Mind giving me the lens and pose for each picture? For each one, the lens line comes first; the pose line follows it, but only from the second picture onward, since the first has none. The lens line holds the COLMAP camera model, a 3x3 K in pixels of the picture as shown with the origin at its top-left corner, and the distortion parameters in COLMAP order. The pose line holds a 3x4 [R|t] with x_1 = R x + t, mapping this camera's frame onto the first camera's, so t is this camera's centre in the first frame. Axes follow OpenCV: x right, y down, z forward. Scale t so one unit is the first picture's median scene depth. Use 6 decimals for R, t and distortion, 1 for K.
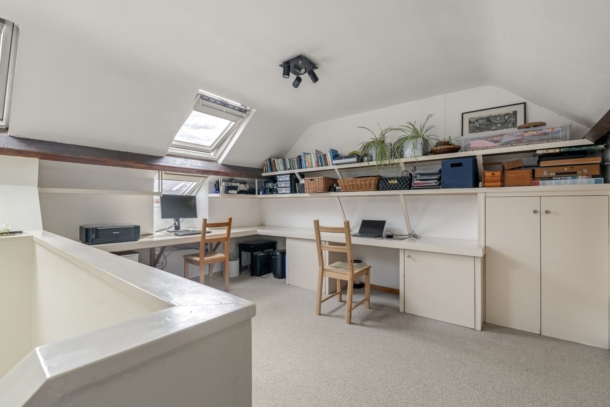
lens RADIAL K [[269.9, 0, 308.0], [0, 269.9, 204.0], [0, 0, 1]] dist [-0.000381, 0.000024]
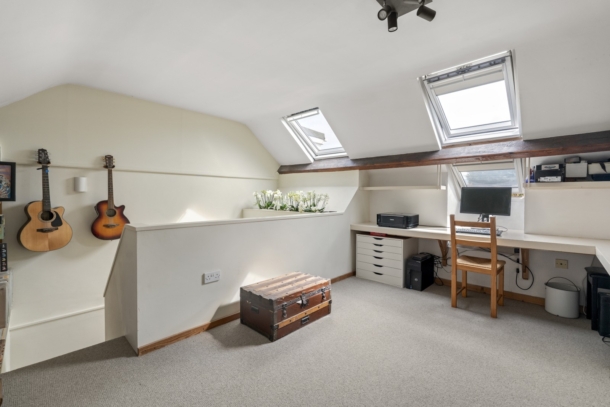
lens RADIAL K [[269.9, 0, 308.0], [0, 269.9, 204.0], [0, 0, 1]] dist [-0.000381, 0.000024]
pose [[-0.084474, 0.028184, -0.996027, 0.515831], [-0.003824, 0.999583, 0.028609, -0.002533], [0.996418, 0.006225, -0.084331, 0.608301]]
